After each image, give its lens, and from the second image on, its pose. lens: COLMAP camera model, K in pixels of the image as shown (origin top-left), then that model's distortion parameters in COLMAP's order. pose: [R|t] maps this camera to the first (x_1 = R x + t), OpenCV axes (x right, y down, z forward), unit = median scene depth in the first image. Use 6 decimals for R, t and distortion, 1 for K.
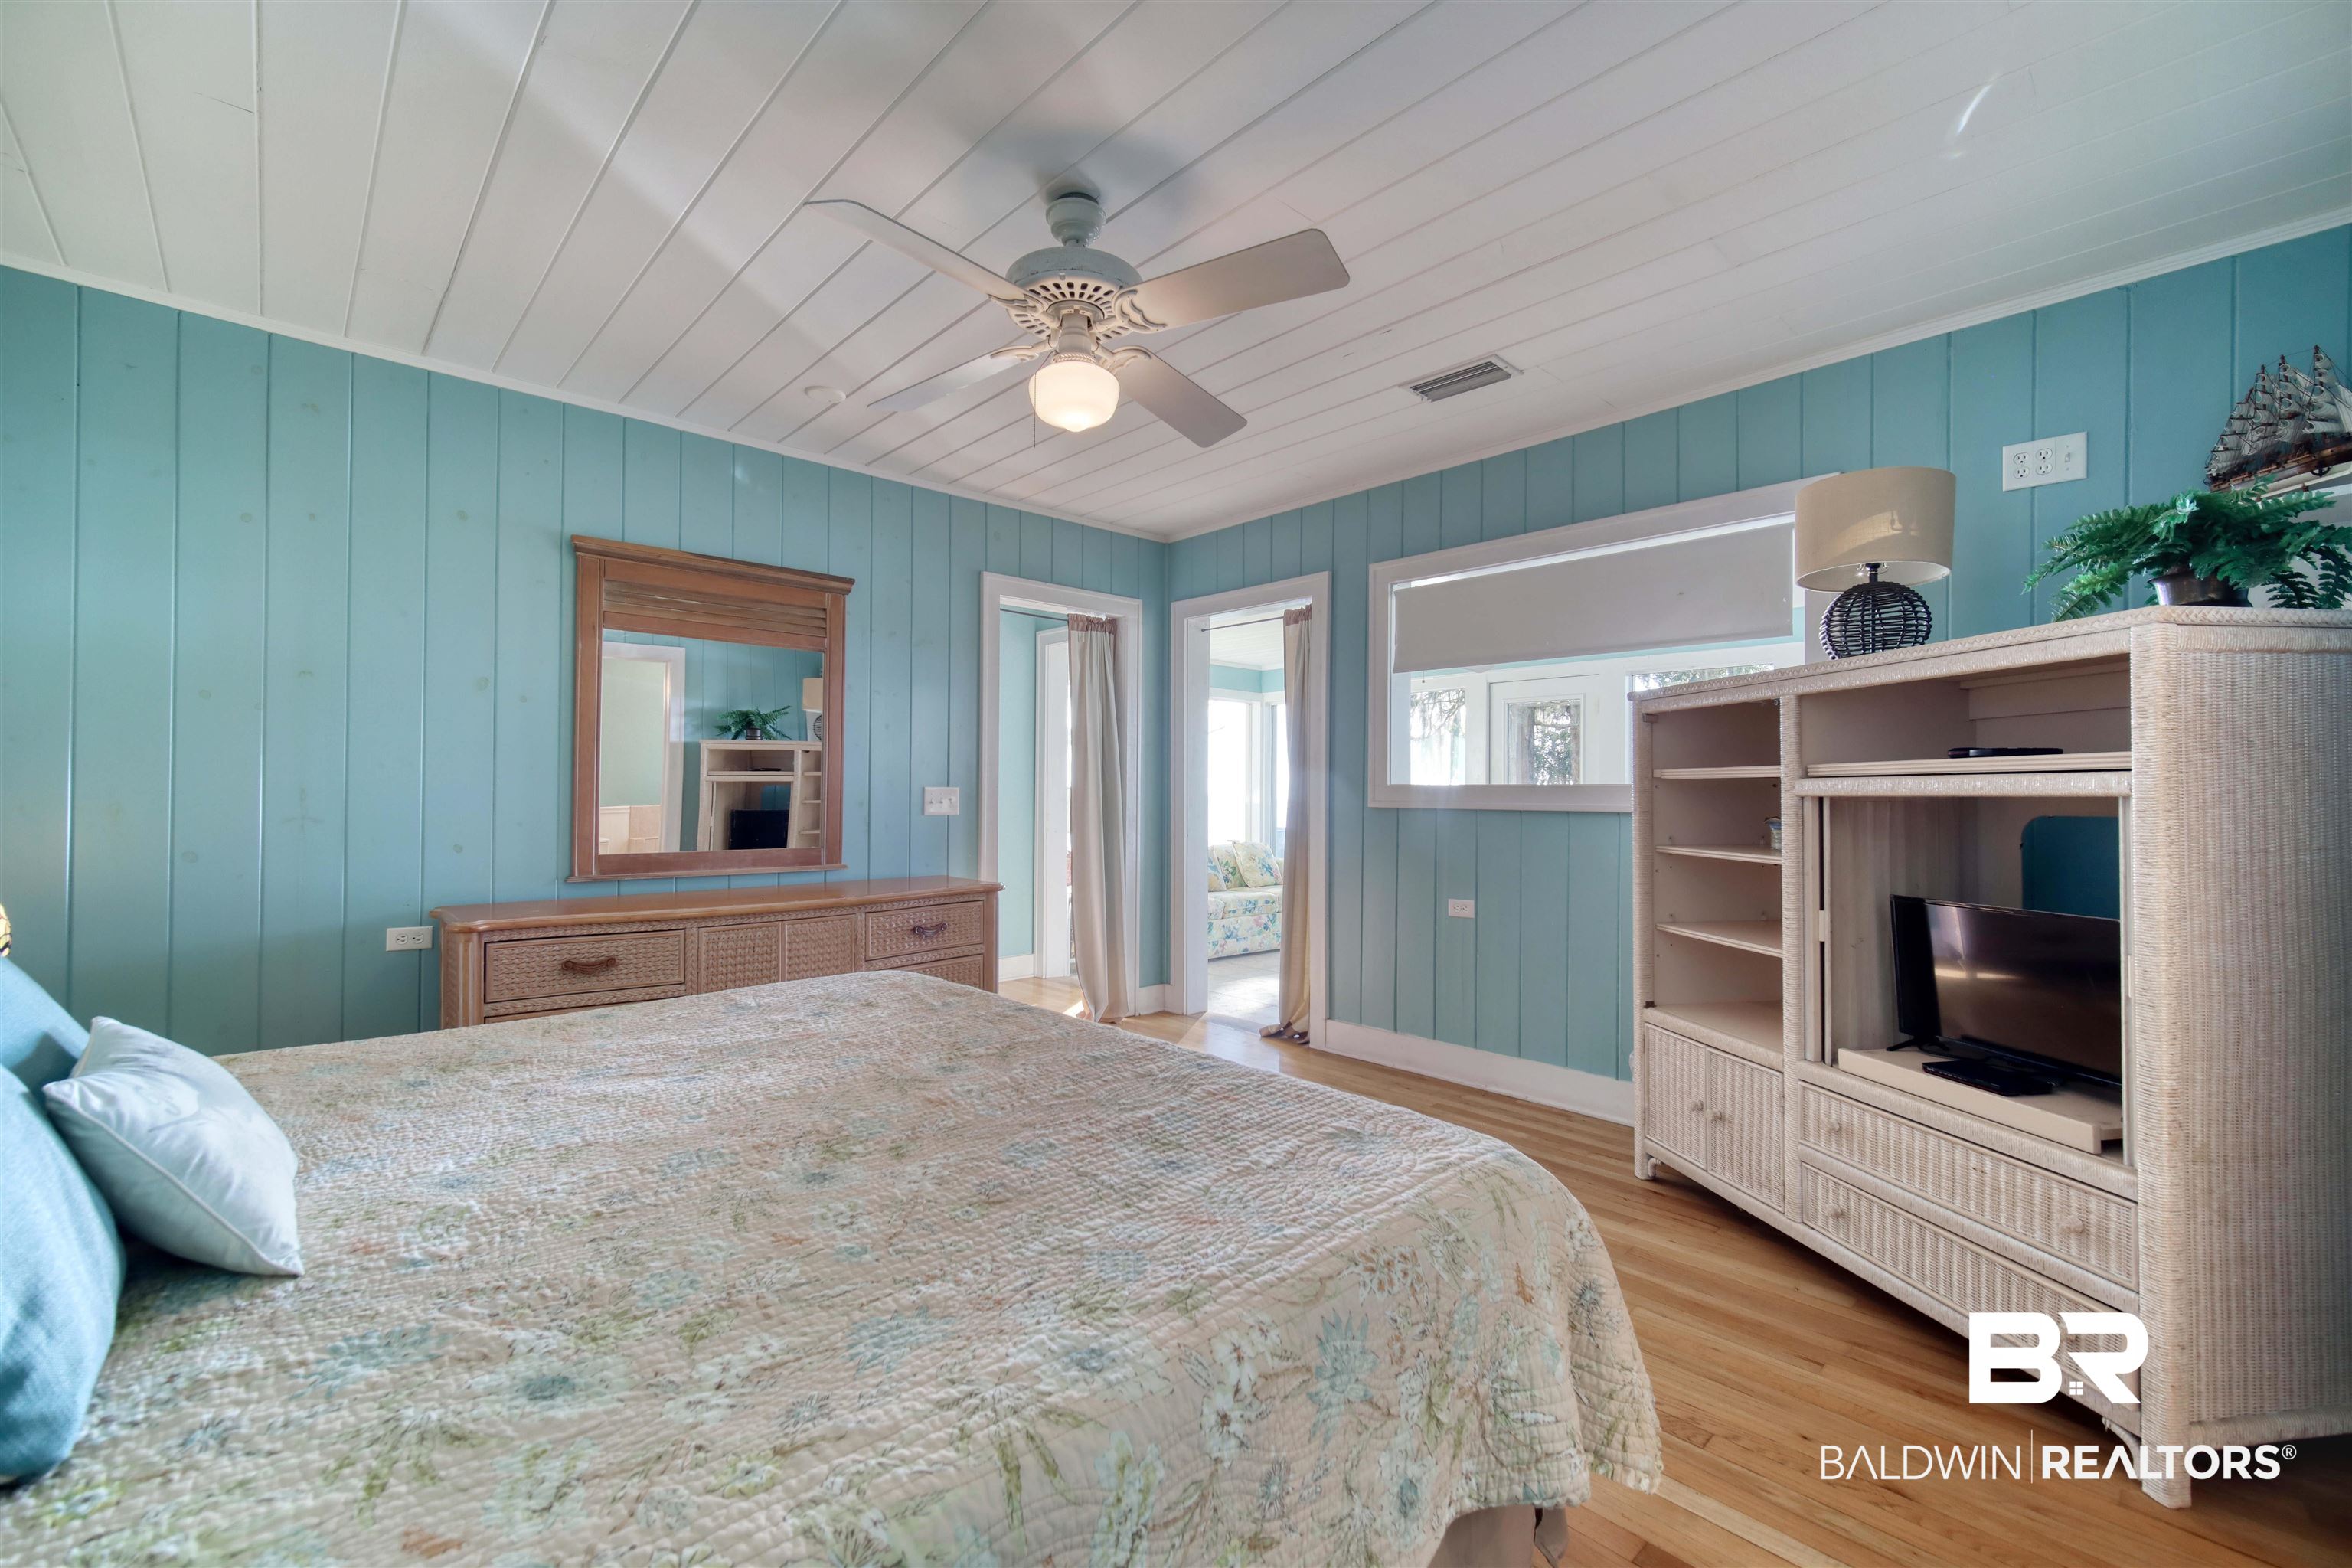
lens RADIAL K [[988.0, 0, 1174.7], [0, 988.0, 779.0], [0, 0, 1]] dist [-0.004431, -0.000205]
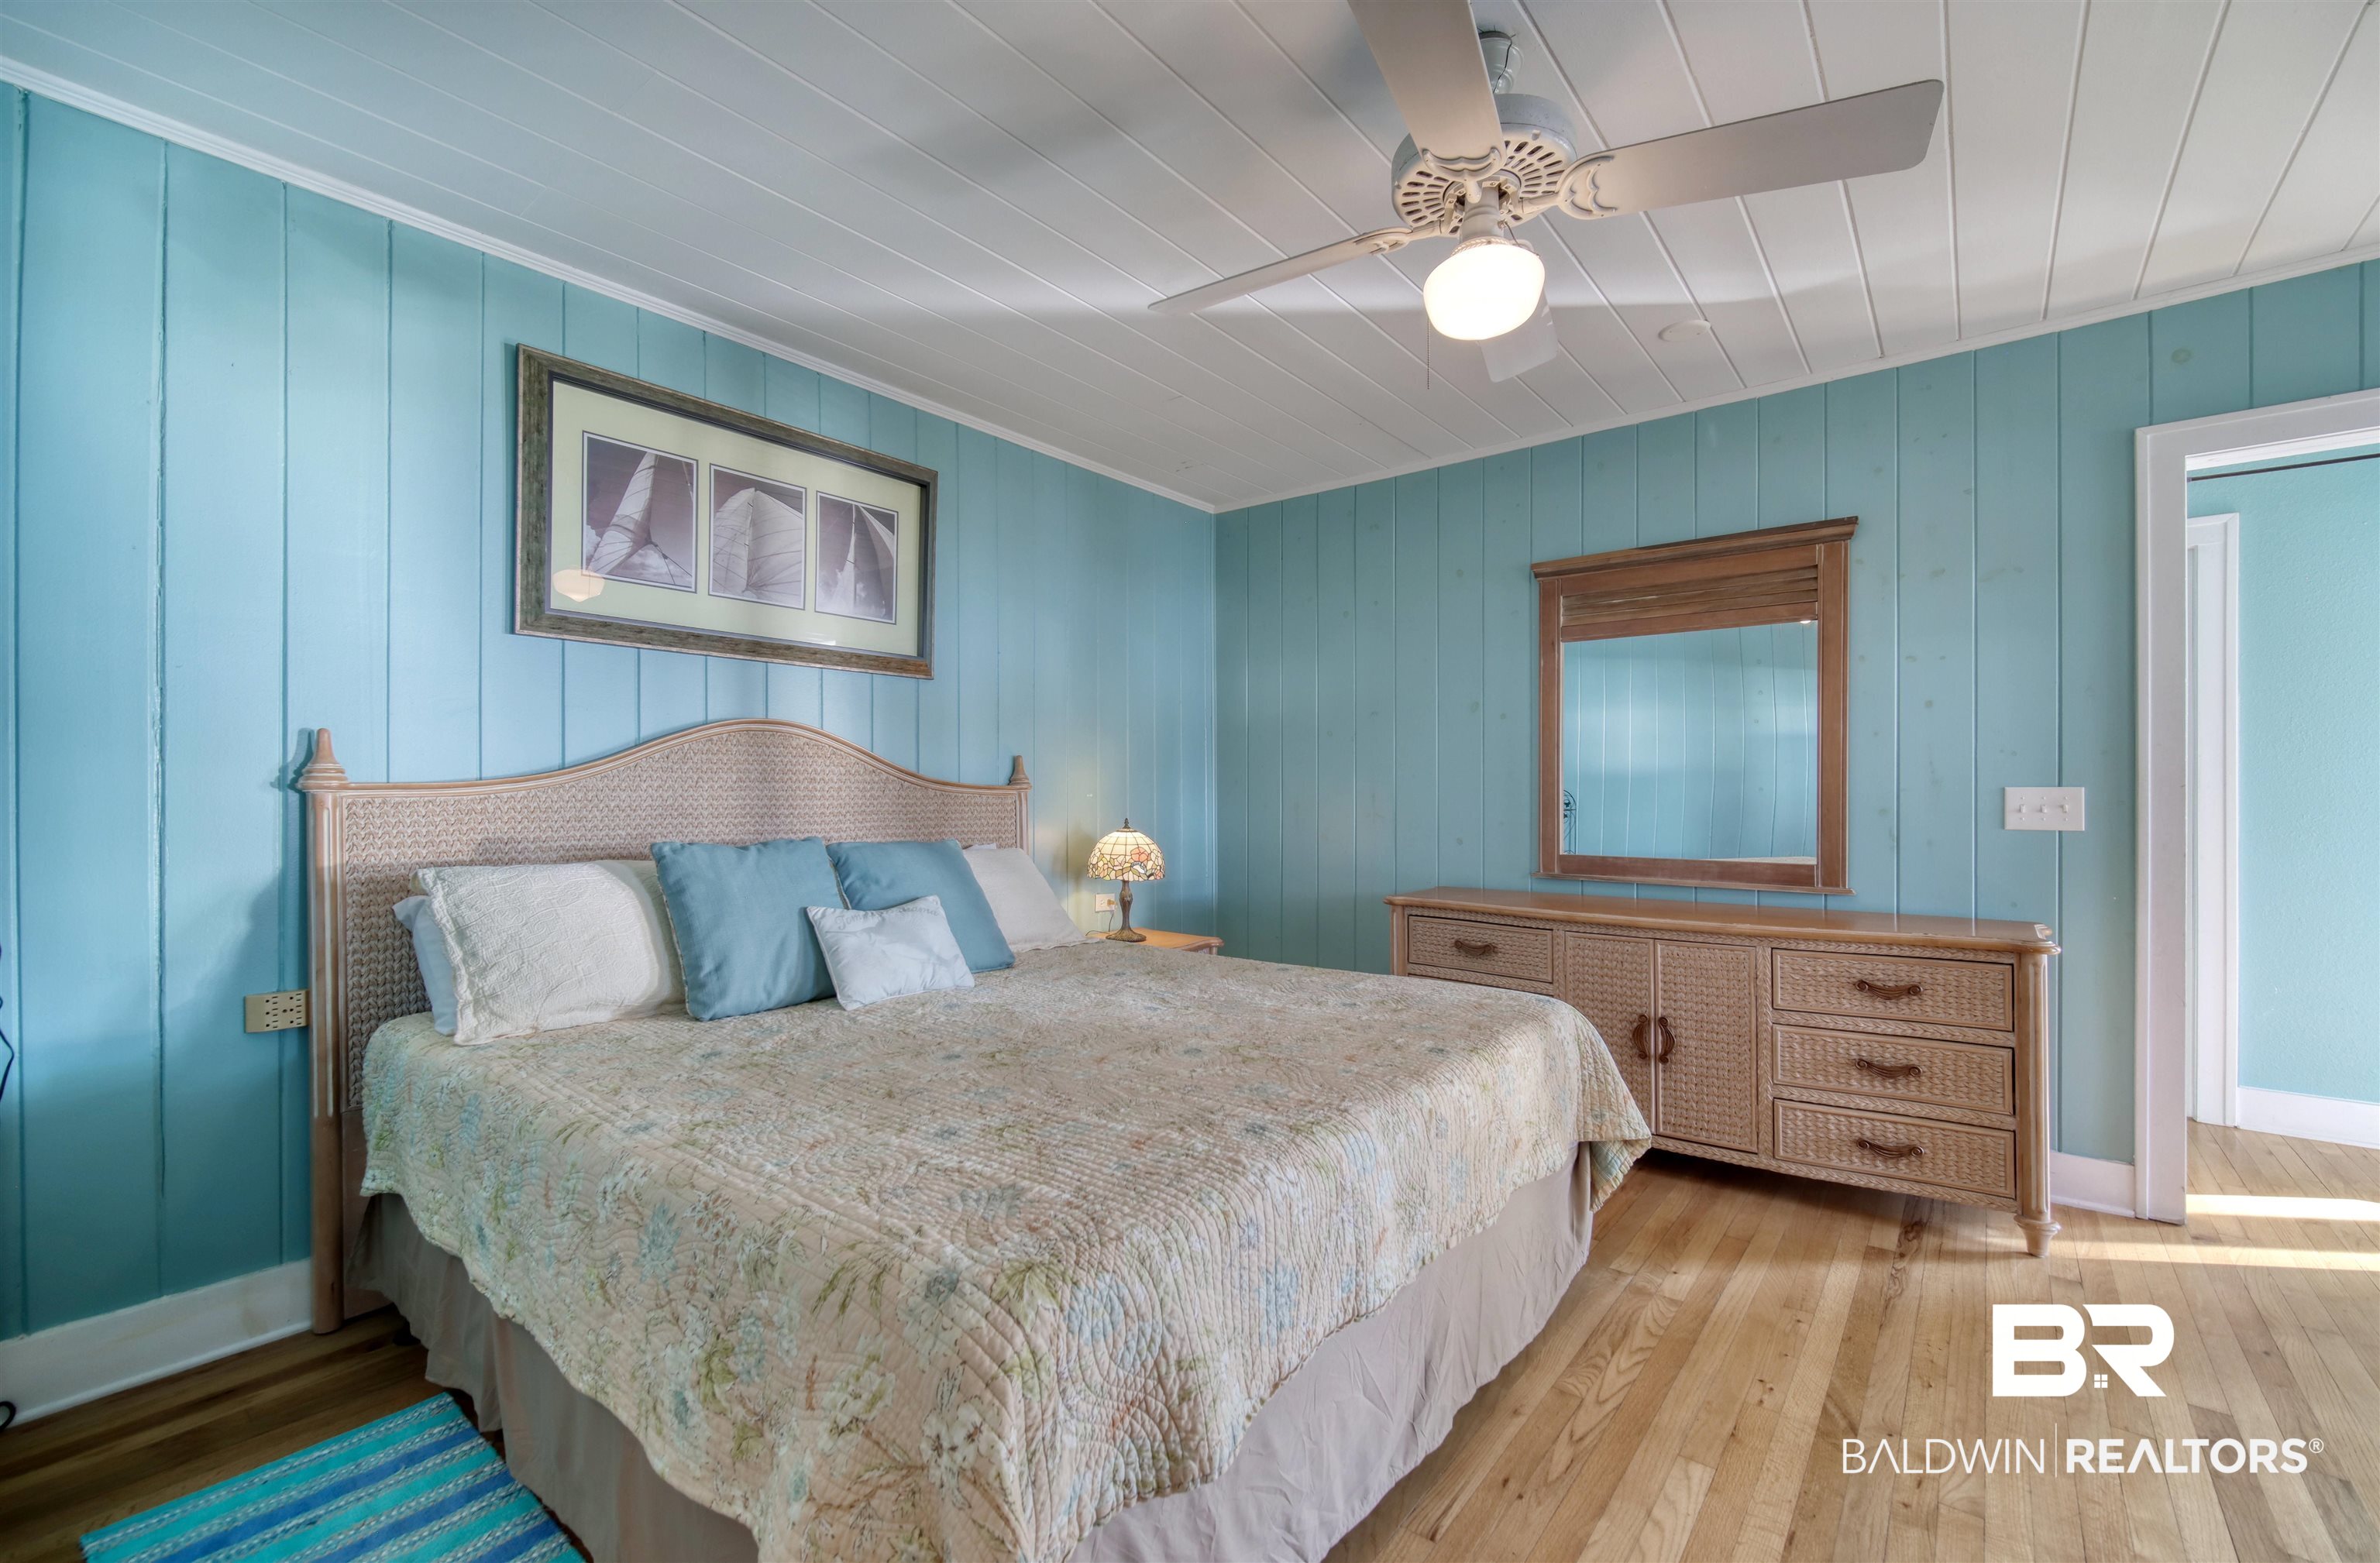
lens RADIAL K [[1033.6, 0, 1187.4], [0, 1033.6, 780.0], [0, 0, 1]] dist [-0.000678, -0.000304]
pose [[0.115620, -0.016004, -0.993165, 0.516722], [0.013912, 0.999798, -0.014491, 0.007242], [0.993196, -0.012142, 0.115820, 0.498096]]
